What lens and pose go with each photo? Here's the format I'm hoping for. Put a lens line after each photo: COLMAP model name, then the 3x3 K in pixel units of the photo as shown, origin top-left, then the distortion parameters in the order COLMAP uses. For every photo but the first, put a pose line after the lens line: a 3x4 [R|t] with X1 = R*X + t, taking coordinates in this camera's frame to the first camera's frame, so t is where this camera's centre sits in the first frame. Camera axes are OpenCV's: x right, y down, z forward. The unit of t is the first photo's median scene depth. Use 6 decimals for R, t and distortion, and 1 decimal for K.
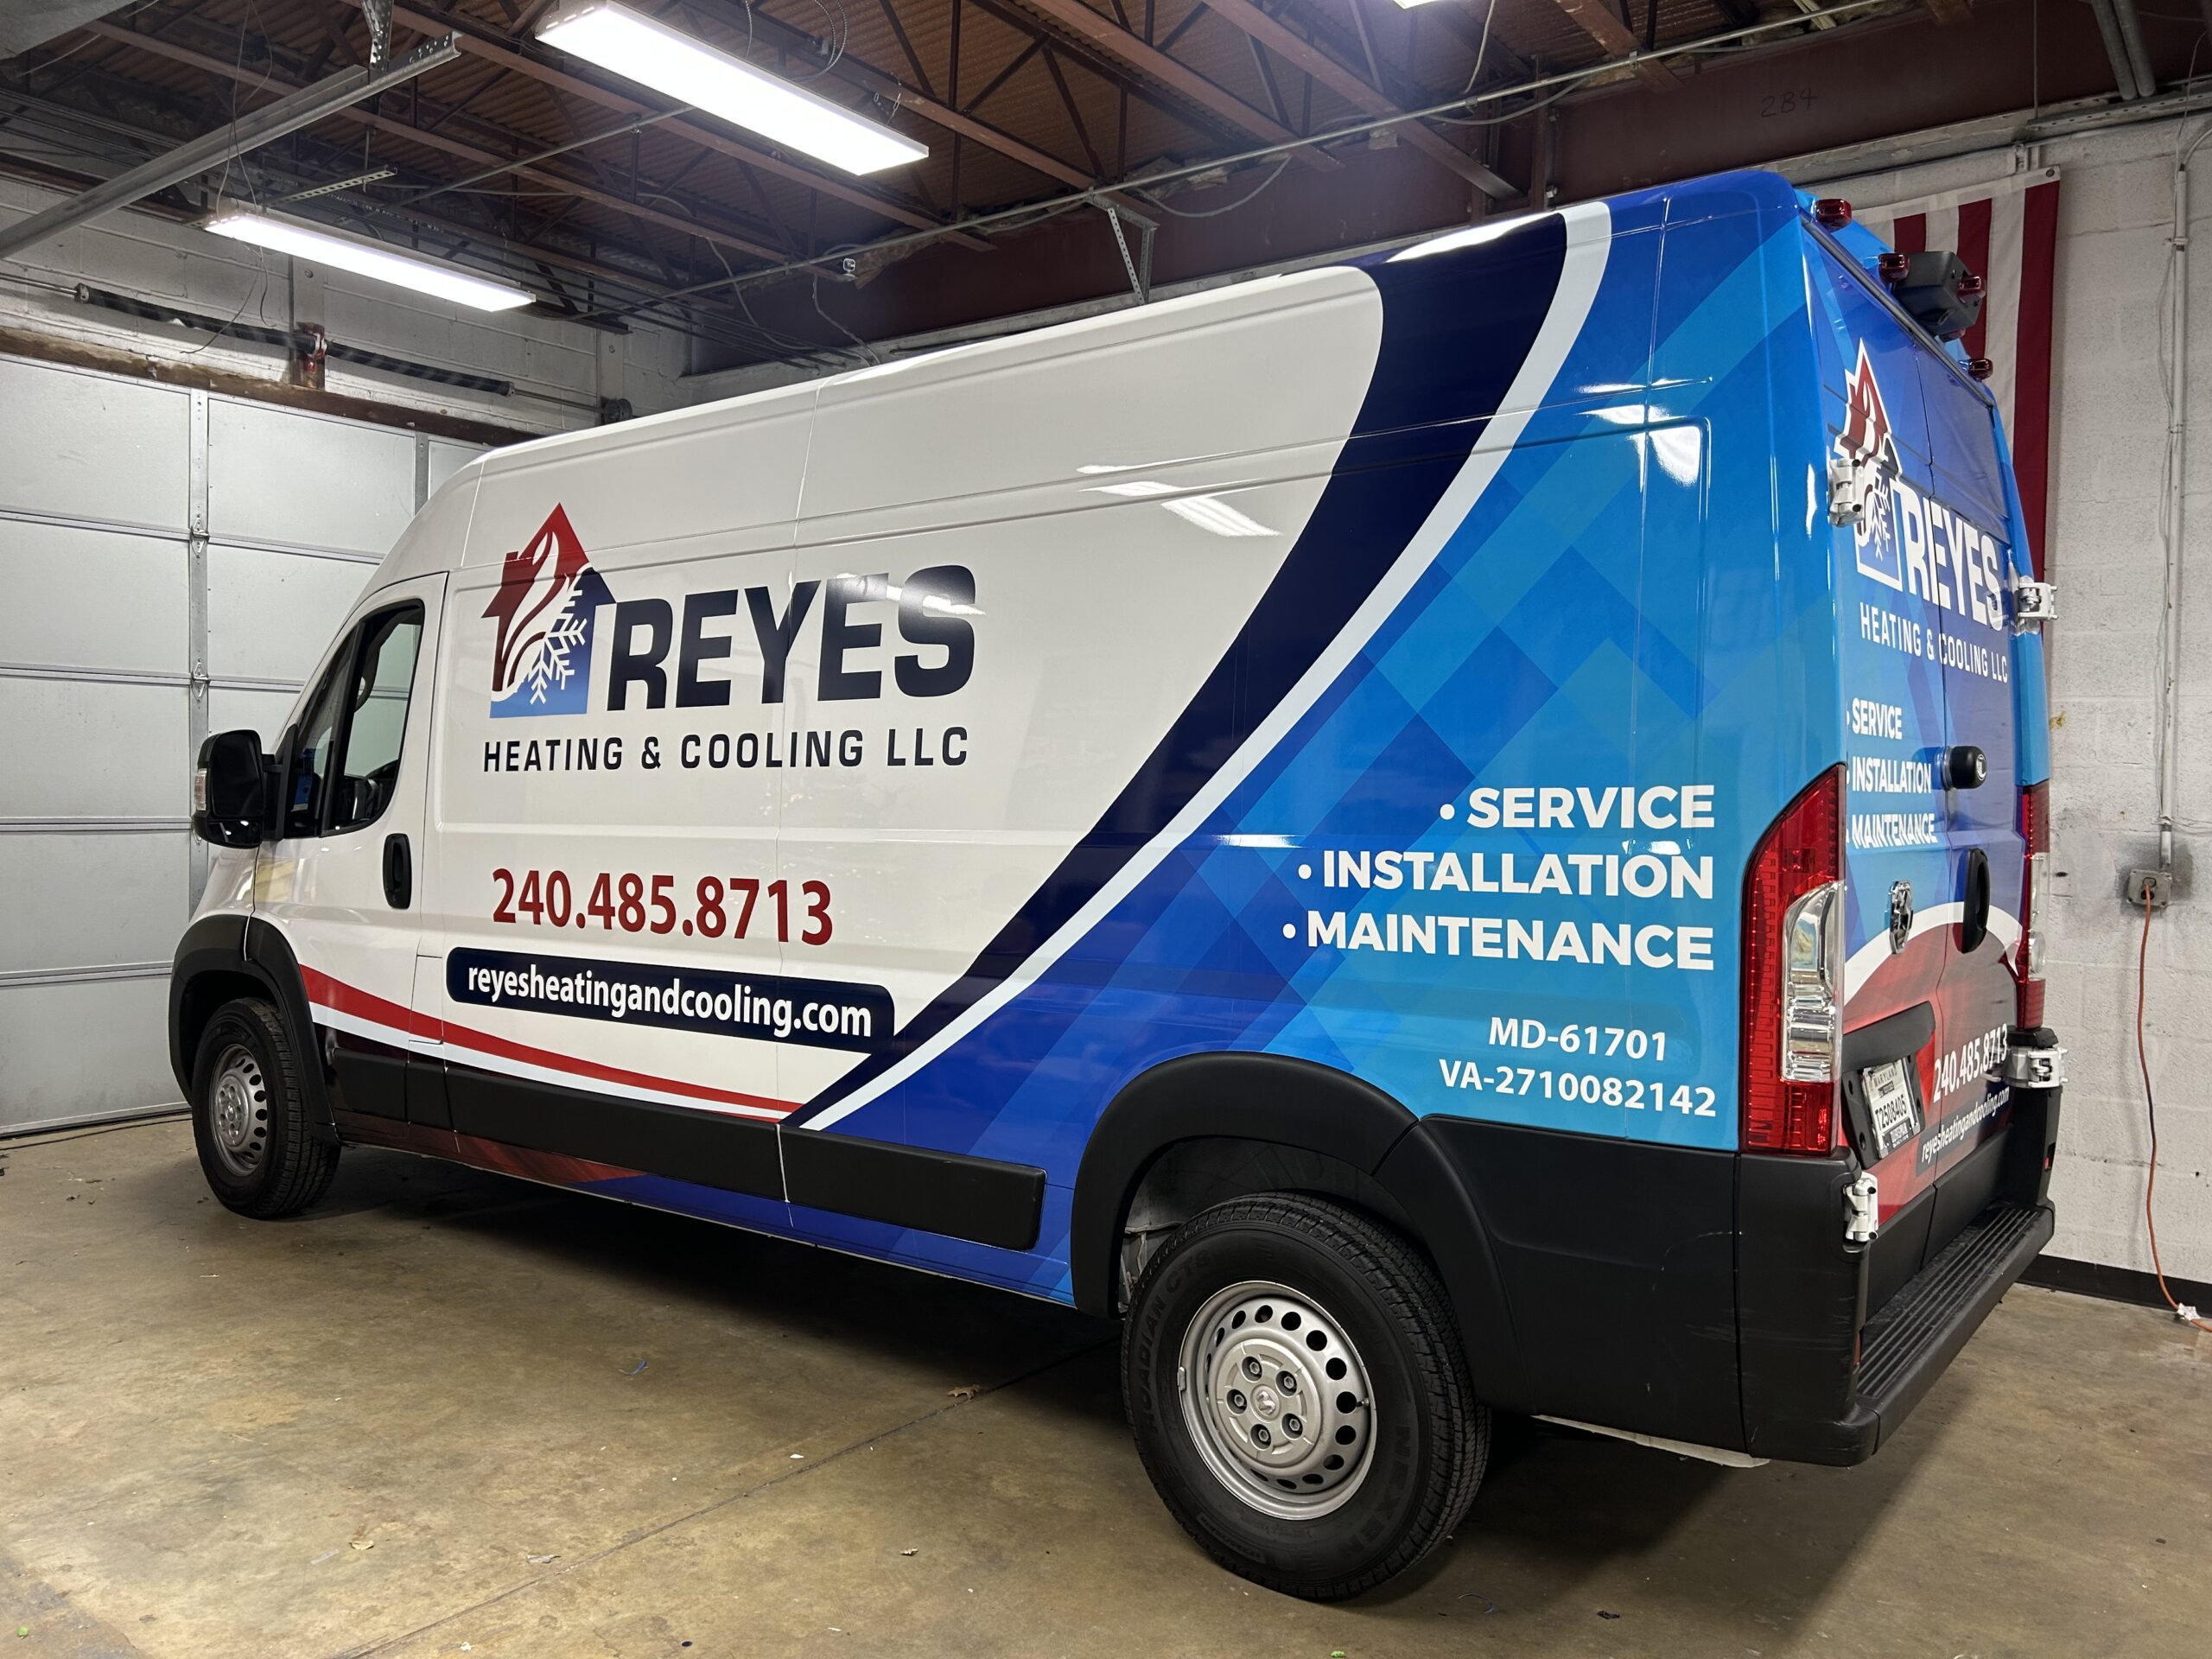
lens RADIAL K [[1670.4, 0, 1118.9], [0, 1670.4, 840.6], [0, 0, 1]] dist [0.054797, -0.060200]
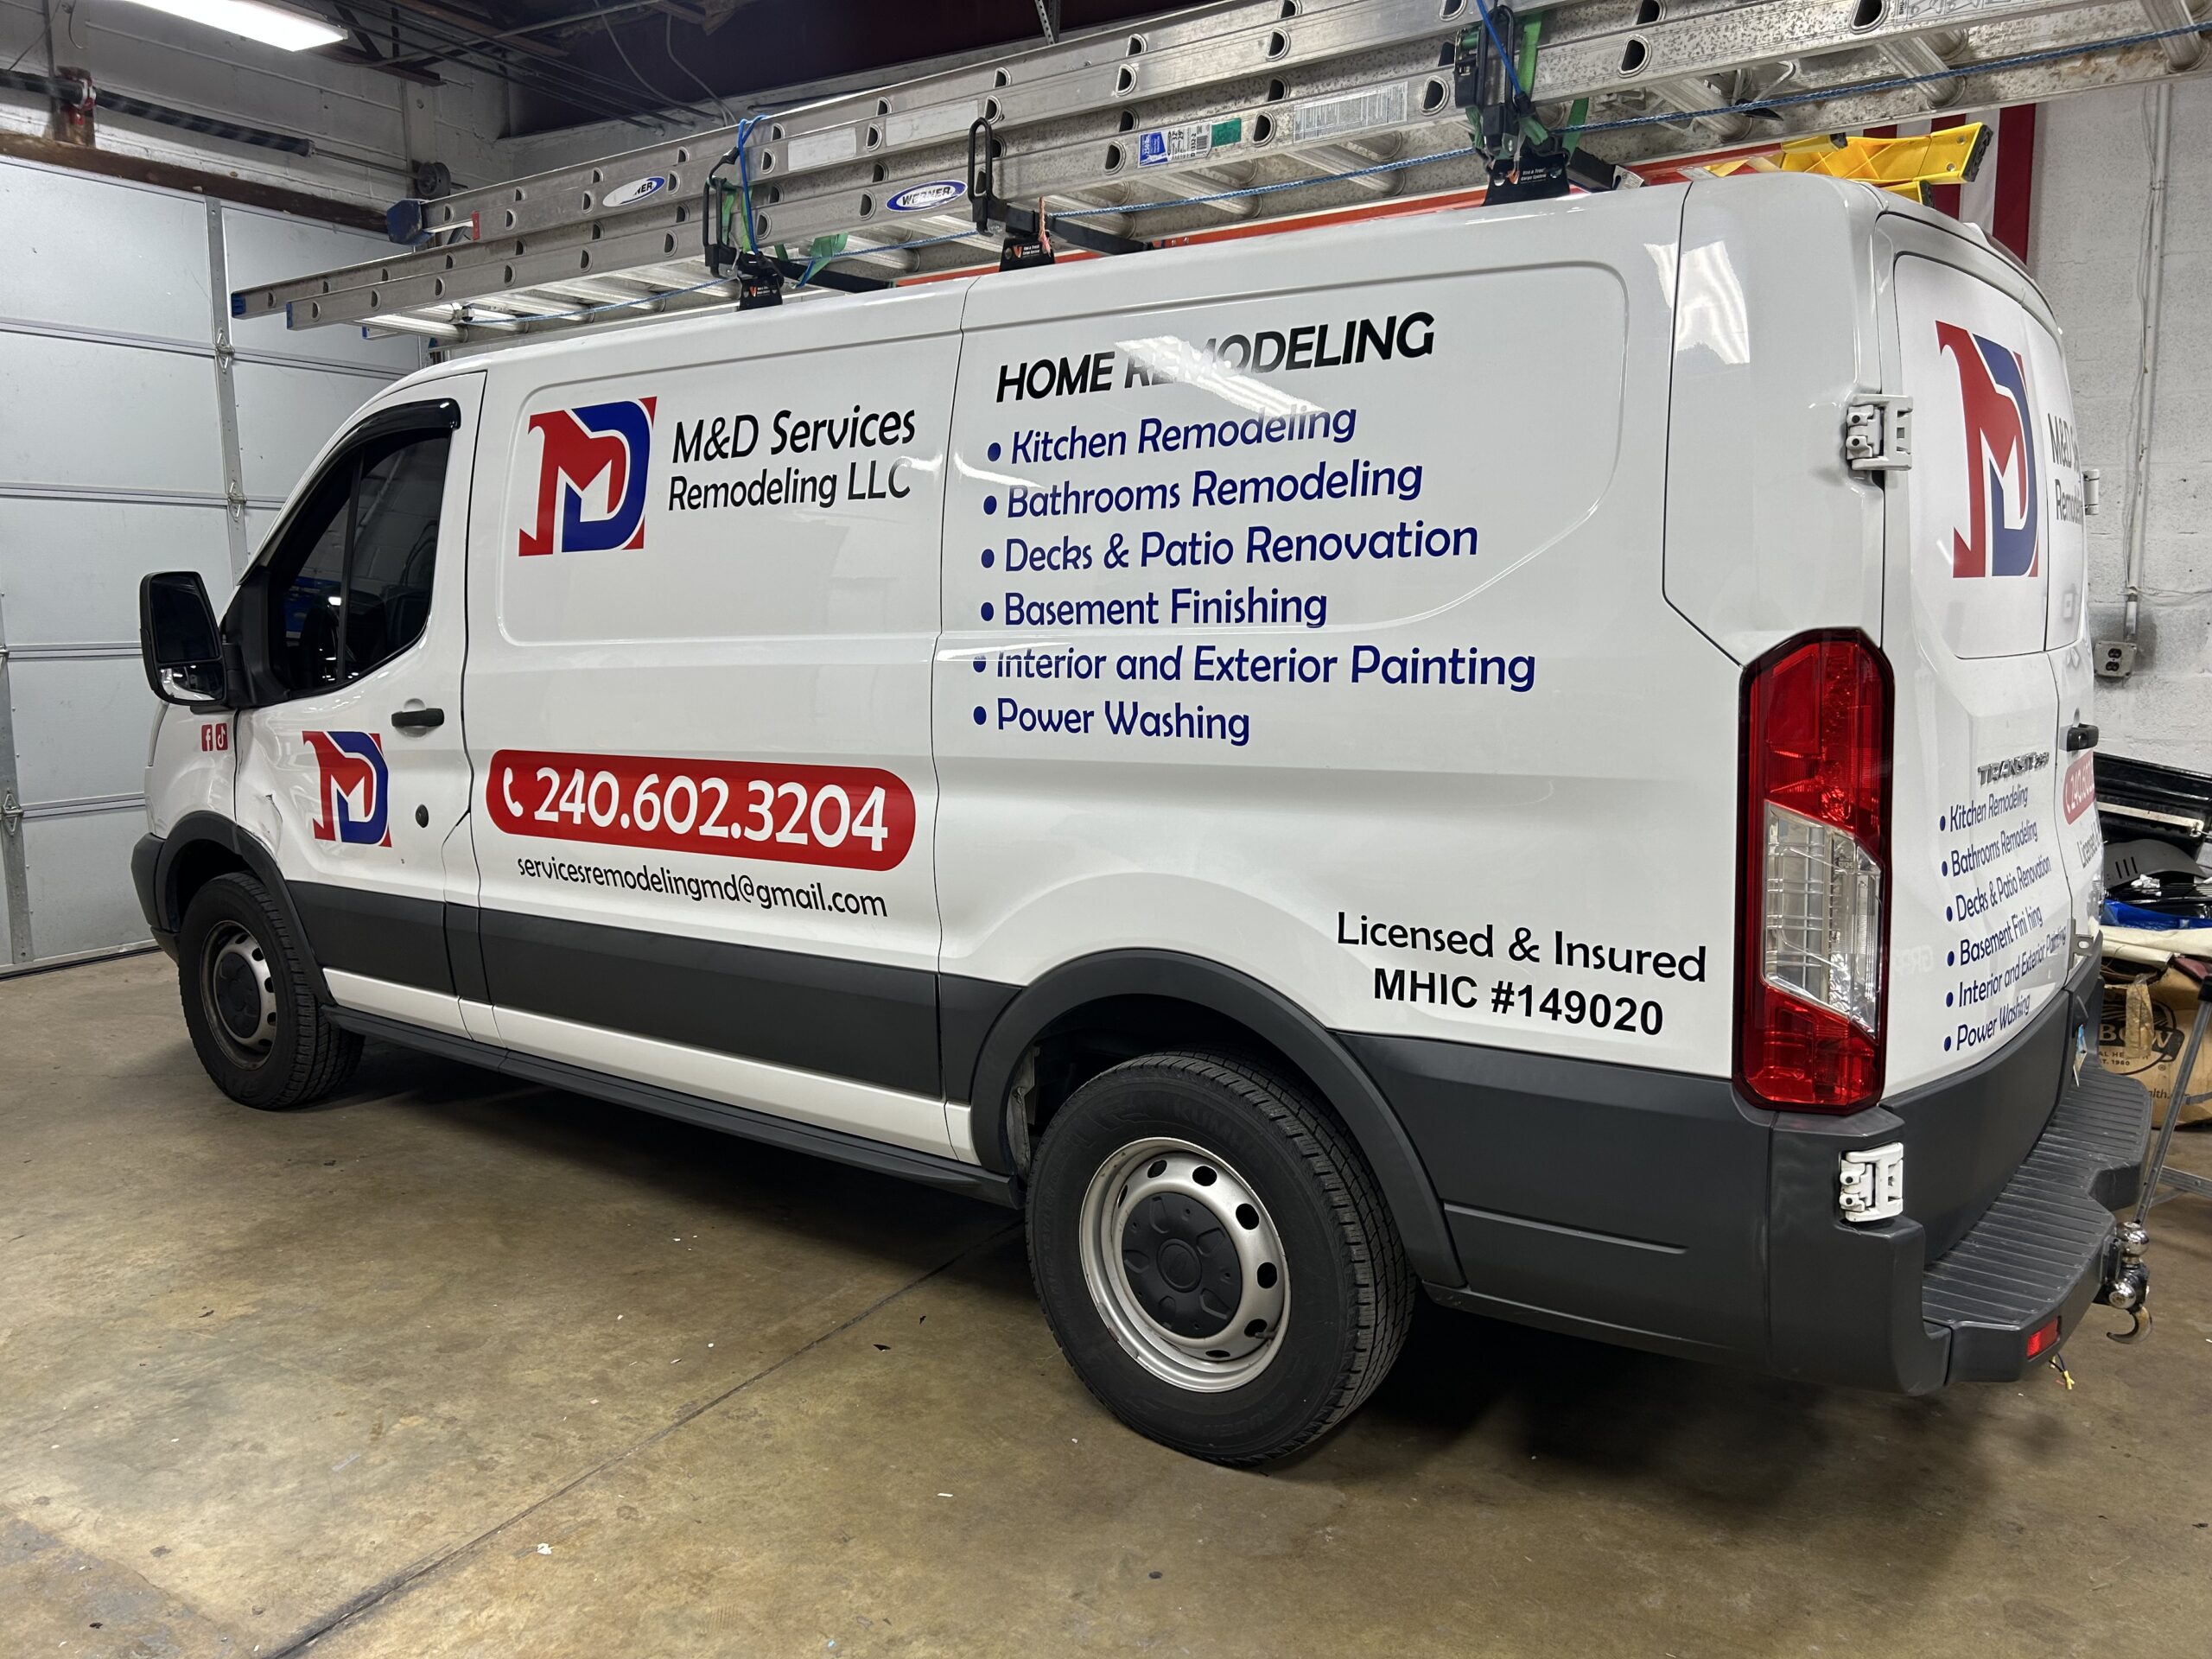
lens RADIAL K [[1670.4, 0, 1107.9], [0, 1670.4, 835.0], [0, 0, 1]] dist [0.054797, -0.060200]
pose [[0.992696, -0.040643, 0.113590, -0.108819], [0.028194, 0.993628, 0.109127, 0.005830], [-0.117301, -0.105127, 0.987516, 0.073215]]
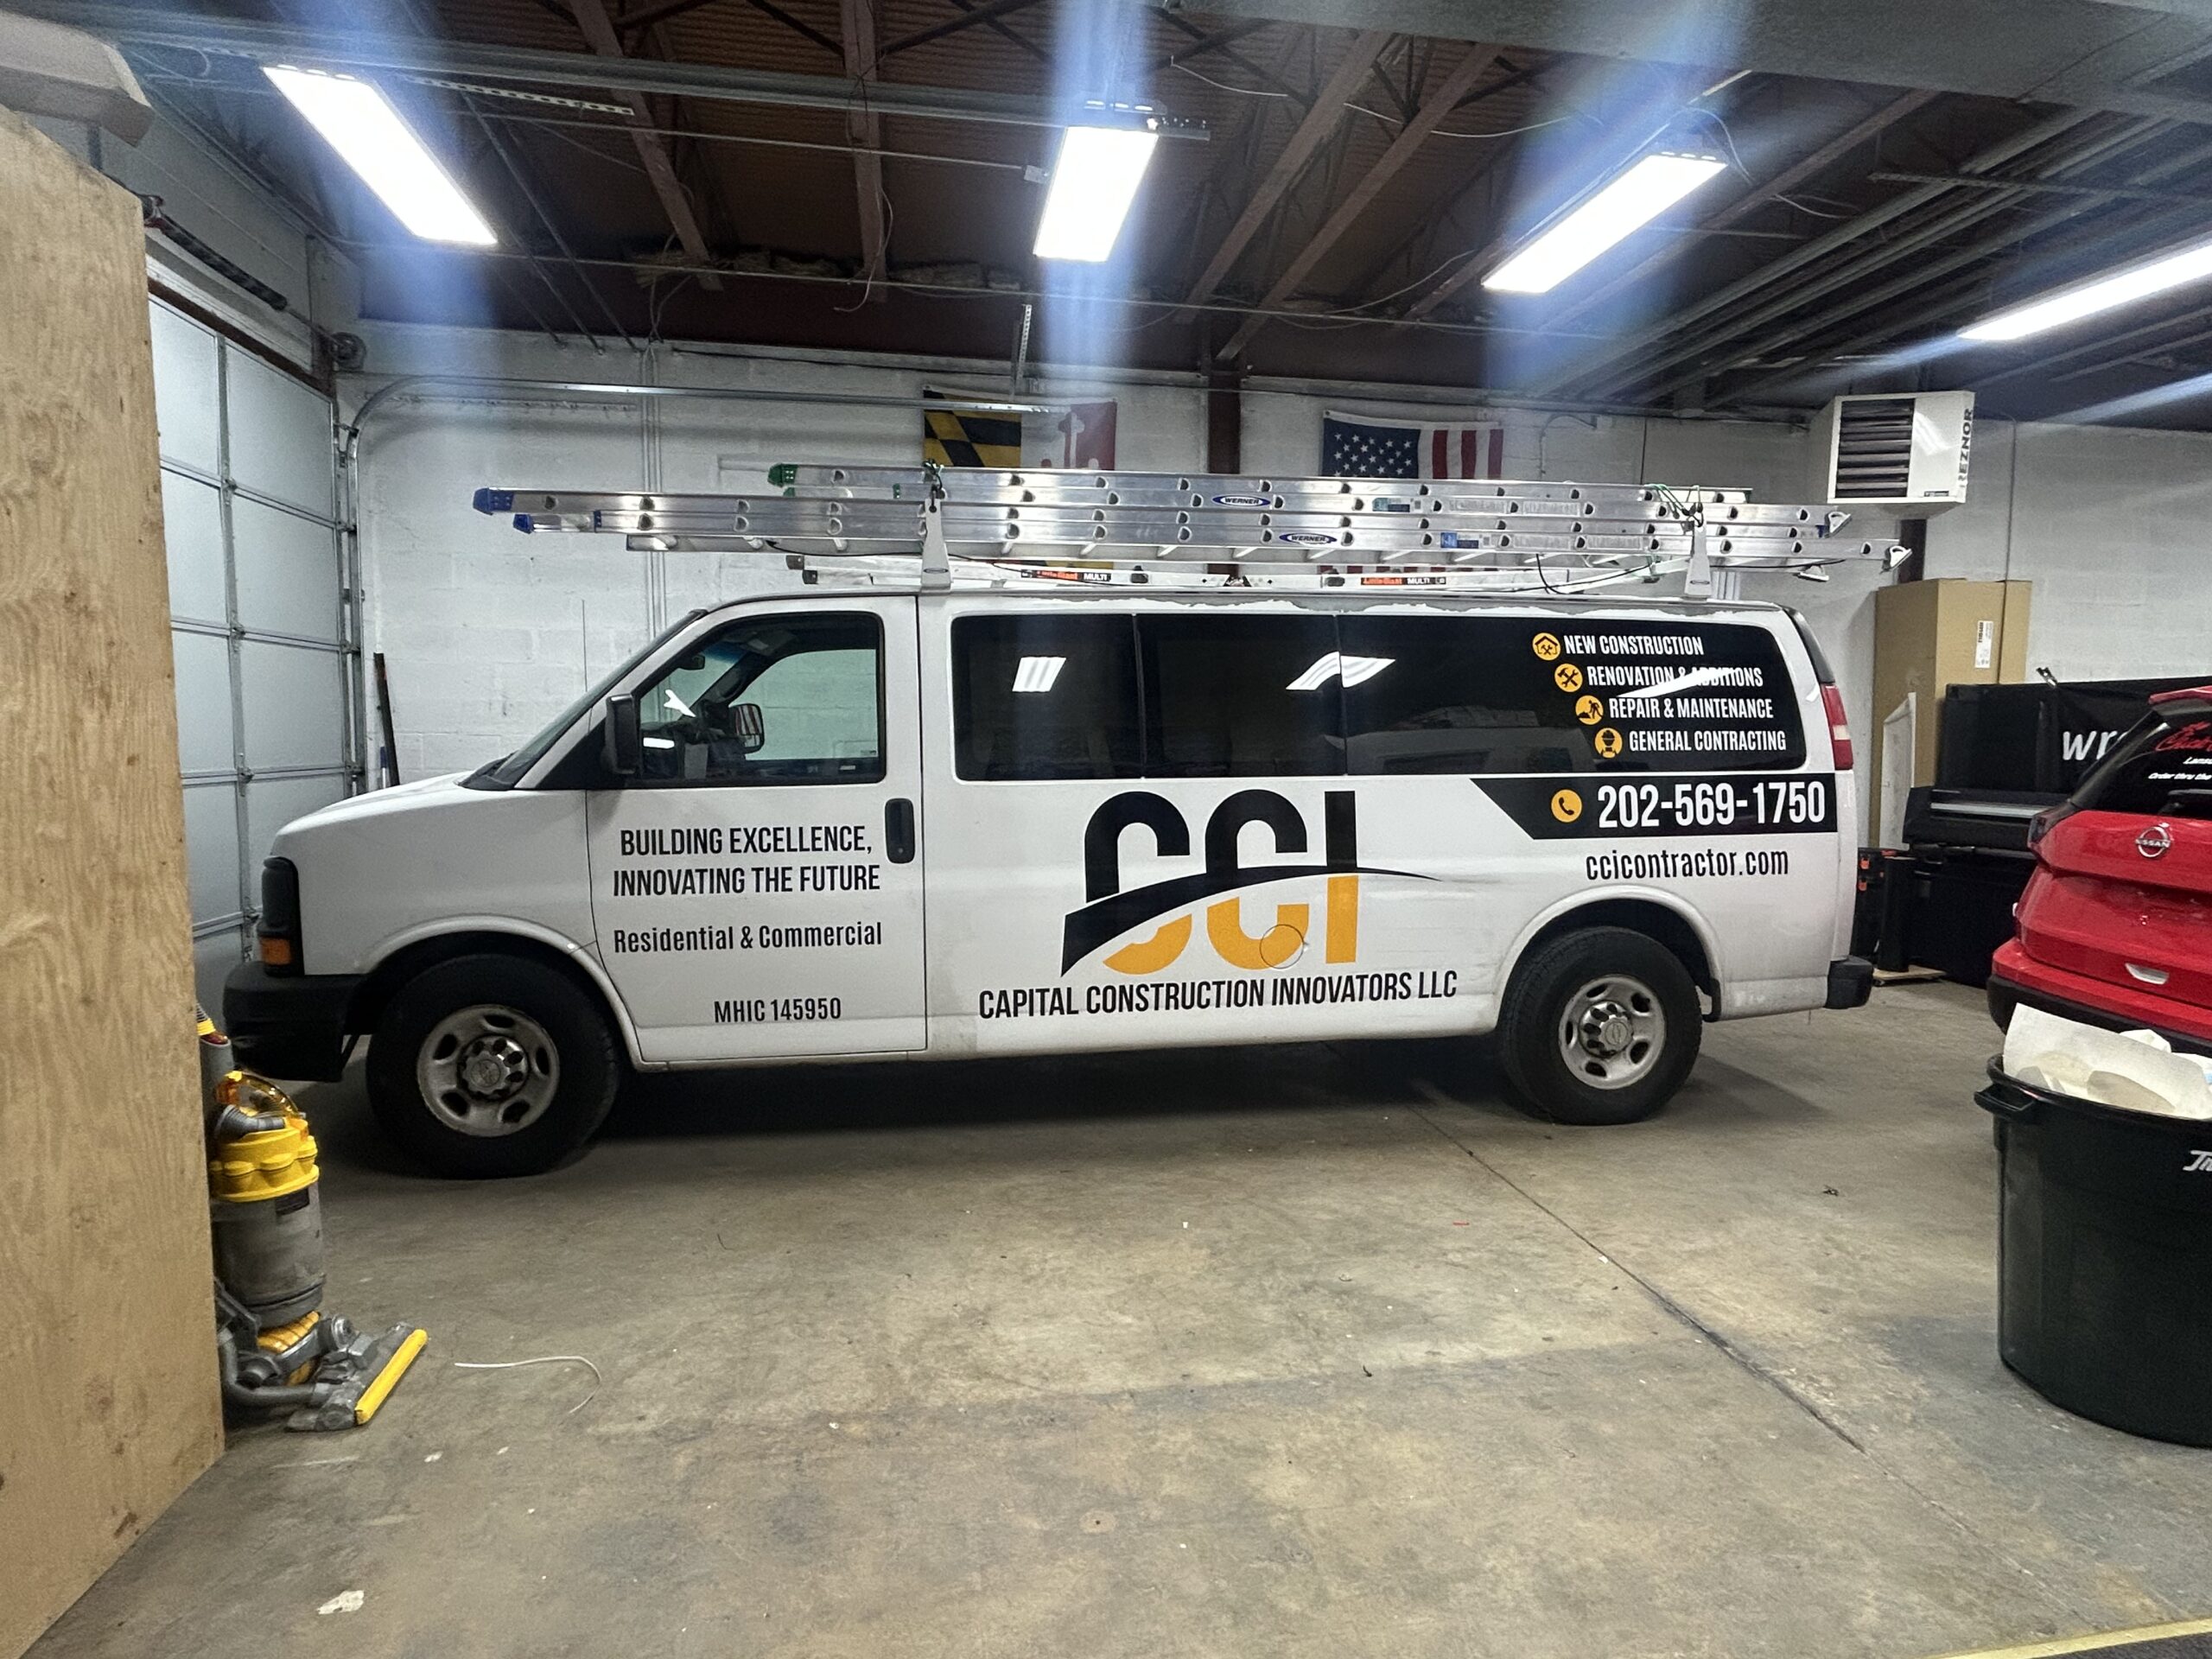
lens RADIAL K [[1172.5, 0, 1111.3], [0, 1172.5, 828.3], [0, 0, 1]] dist [-0.007973, 0.000005]
pose [[0.675299, -0.076011, 0.733617, -0.942316], [0.034196, 0.996832, 0.071805, -0.021750], [-0.736751, -0.023403, 0.675759, 0.400638]]
